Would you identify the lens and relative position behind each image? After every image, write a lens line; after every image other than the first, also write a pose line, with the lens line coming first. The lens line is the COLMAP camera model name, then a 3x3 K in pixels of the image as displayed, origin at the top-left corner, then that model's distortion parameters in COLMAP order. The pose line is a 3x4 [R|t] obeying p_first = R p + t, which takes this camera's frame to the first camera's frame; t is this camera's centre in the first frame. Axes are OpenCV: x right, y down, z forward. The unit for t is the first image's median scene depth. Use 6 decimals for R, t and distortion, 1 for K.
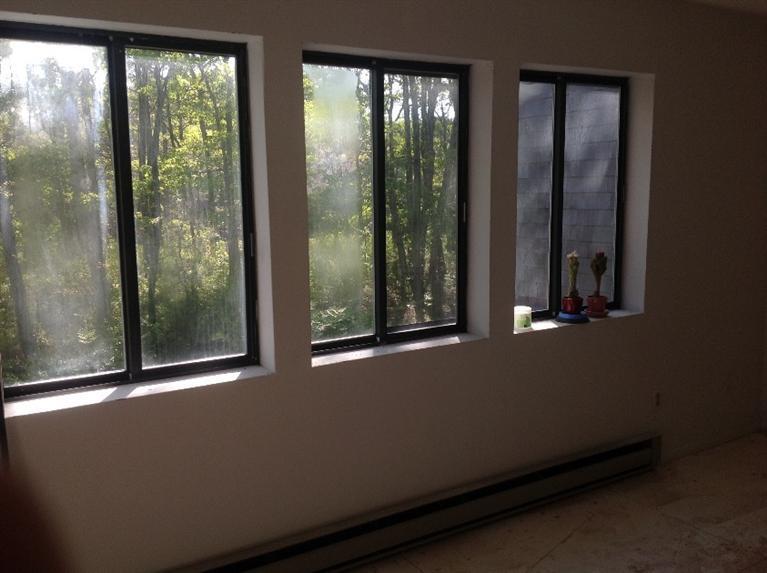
lens RADIAL K [[717.4, 0, 387.3], [0, 717.4, 289.7], [0, 0, 1]] dist [0.185983, -0.427677]
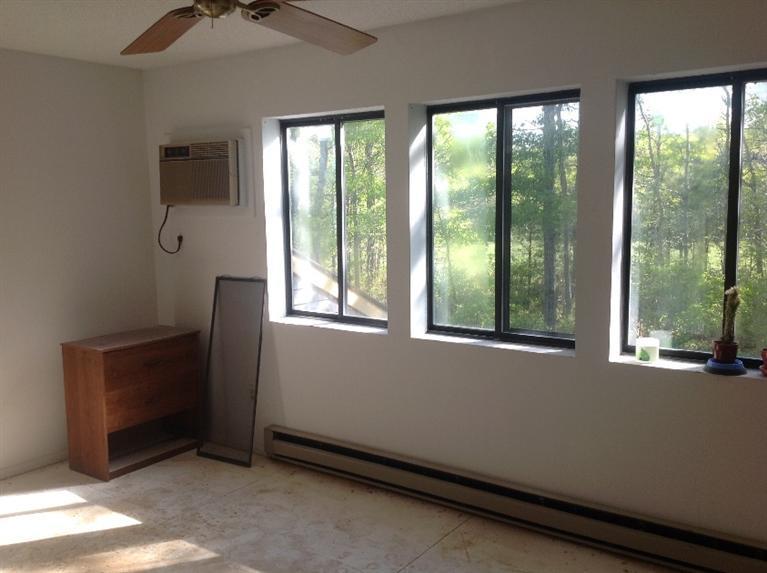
lens RADIAL K [[717.4, 0, 387.3], [0, 717.4, 289.7], [0, 0, 1]] dist [0.185983, -0.427677]
pose [[0.379191, 0.107188, -0.919089, 1.031039], [-0.145744, 0.987788, 0.055070, -0.041903], [0.913769, 0.113070, 0.390182, 0.384001]]
